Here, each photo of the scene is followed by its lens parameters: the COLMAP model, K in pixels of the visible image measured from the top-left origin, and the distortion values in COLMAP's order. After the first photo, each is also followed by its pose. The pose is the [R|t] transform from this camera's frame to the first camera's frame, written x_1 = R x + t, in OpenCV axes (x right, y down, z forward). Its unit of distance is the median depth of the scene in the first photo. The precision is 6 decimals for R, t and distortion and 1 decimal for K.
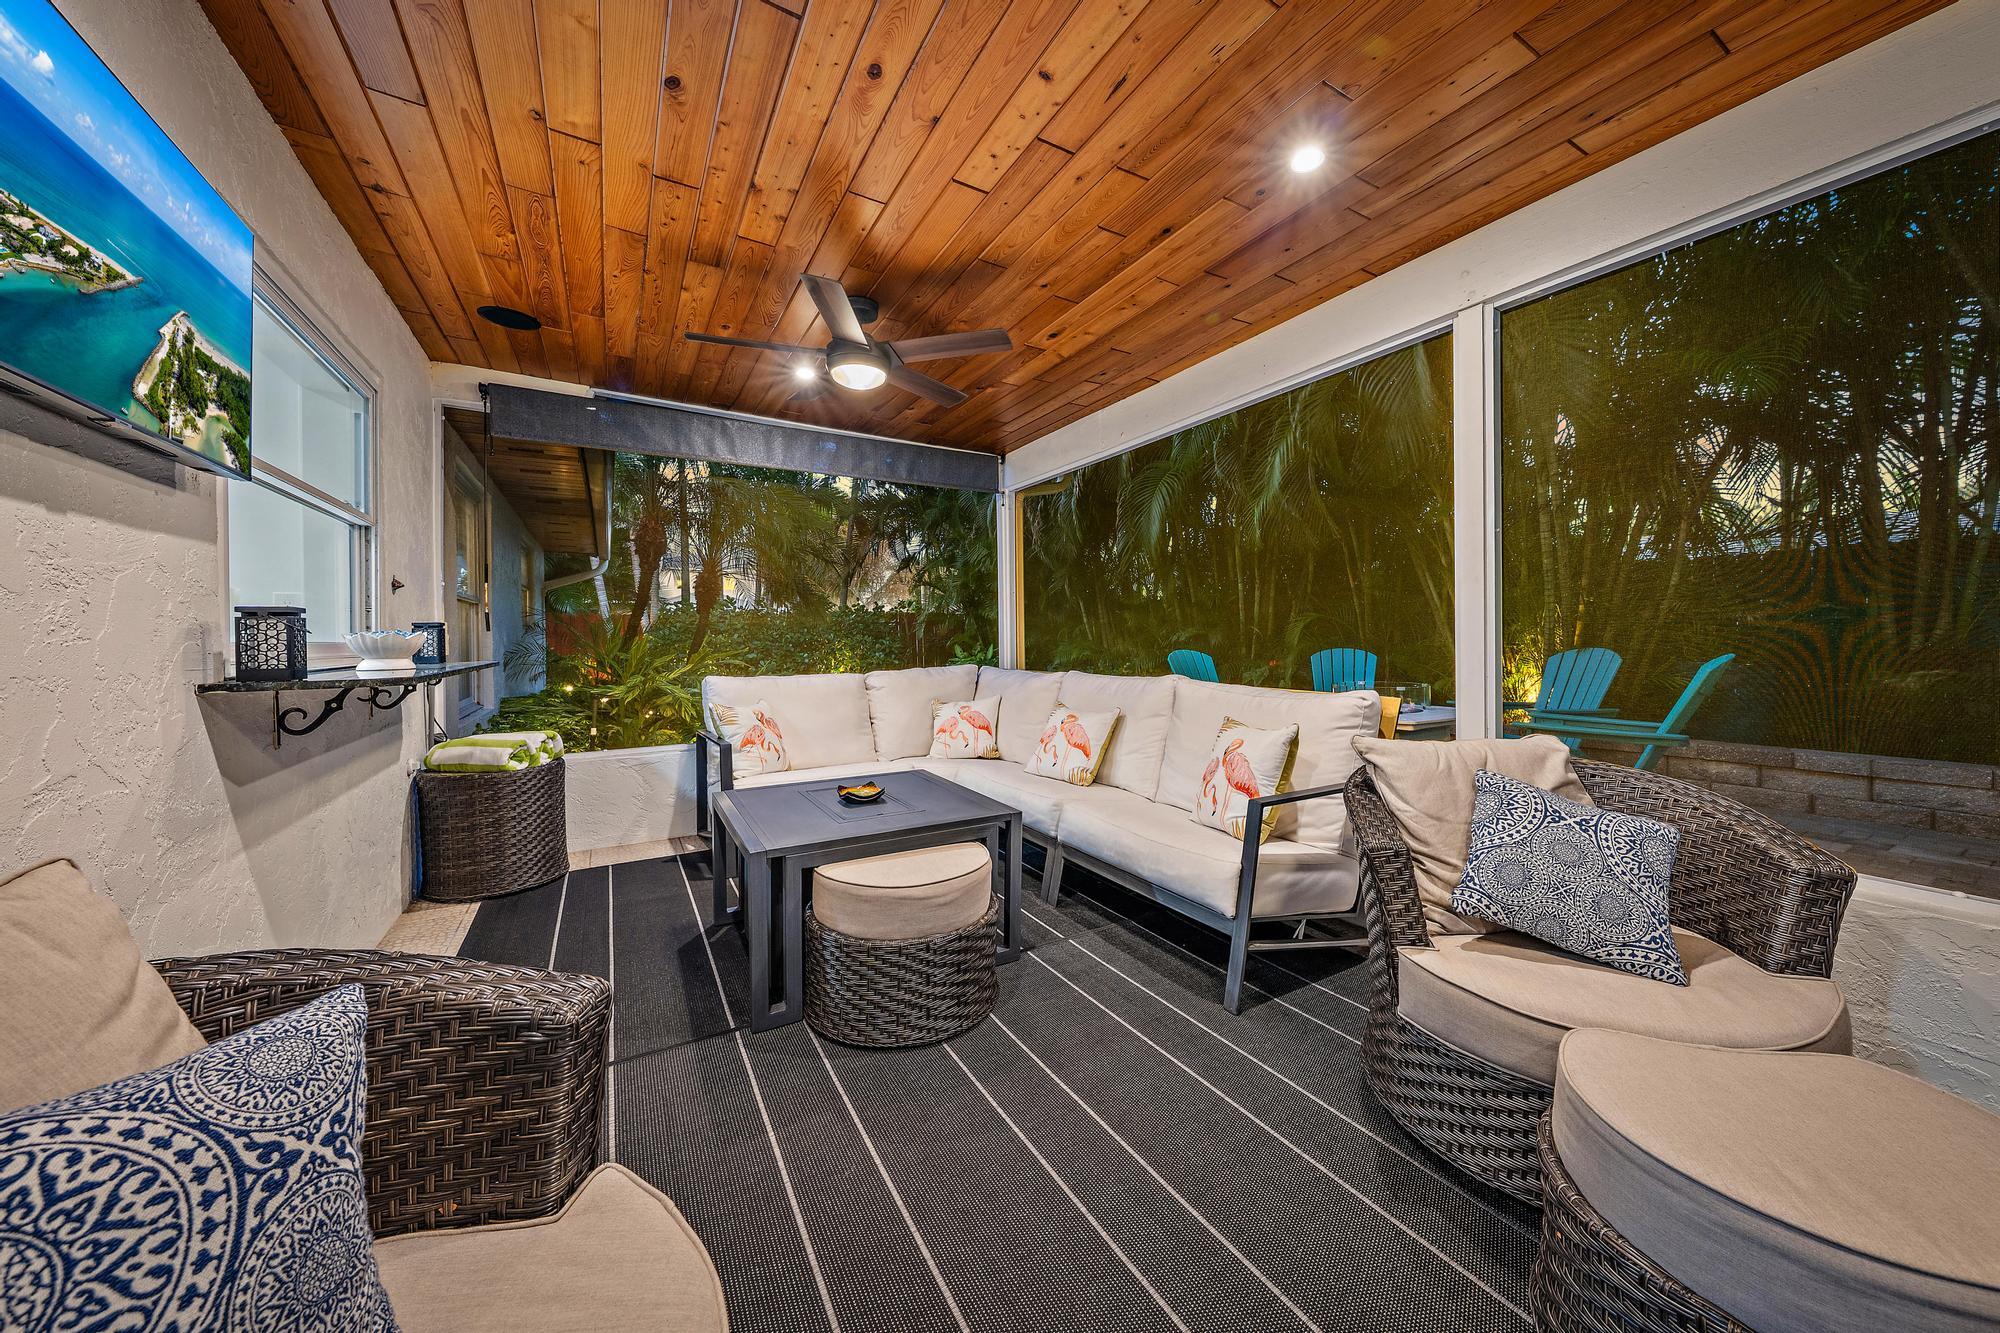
lens RADIAL K [[671.0, 0, 1005.7], [0, 671.0, 650.1], [0, 0, 1]] dist [0.000247, -0.000001]
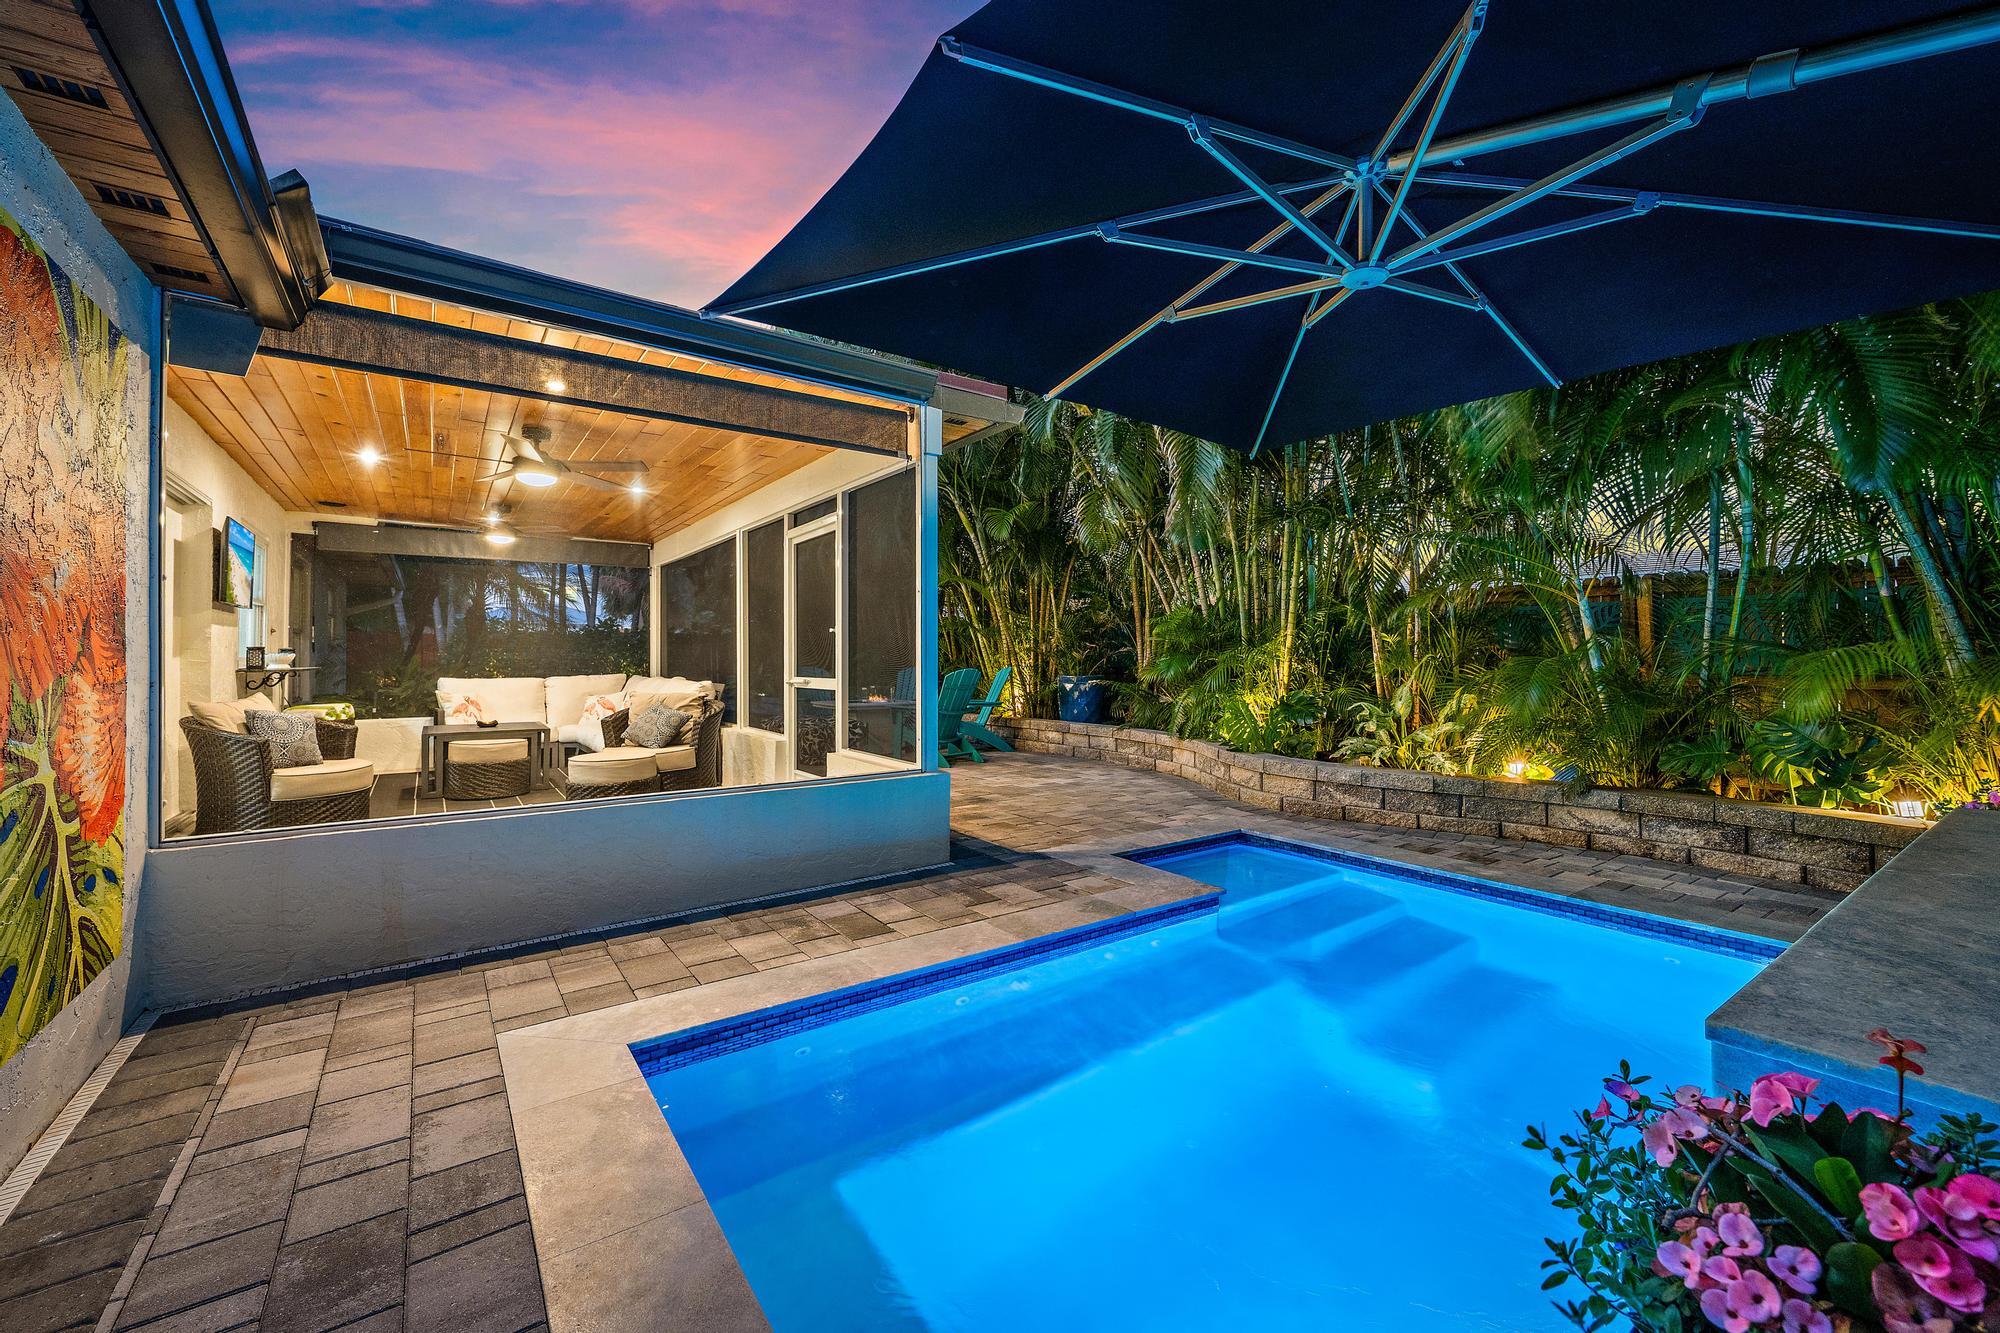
lens RADIAL K [[800.7, 0, 995.6], [0, 800.7, 656.3], [0, 0, 1]] dist [-0.001685, -0.000056]
pose [[0.996692, 0.008365, 0.080836, 0.939280], [-0.006790, 0.999782, -0.019740, 0.013520], [-0.080984, 0.019126, 0.996532, -1.369228]]
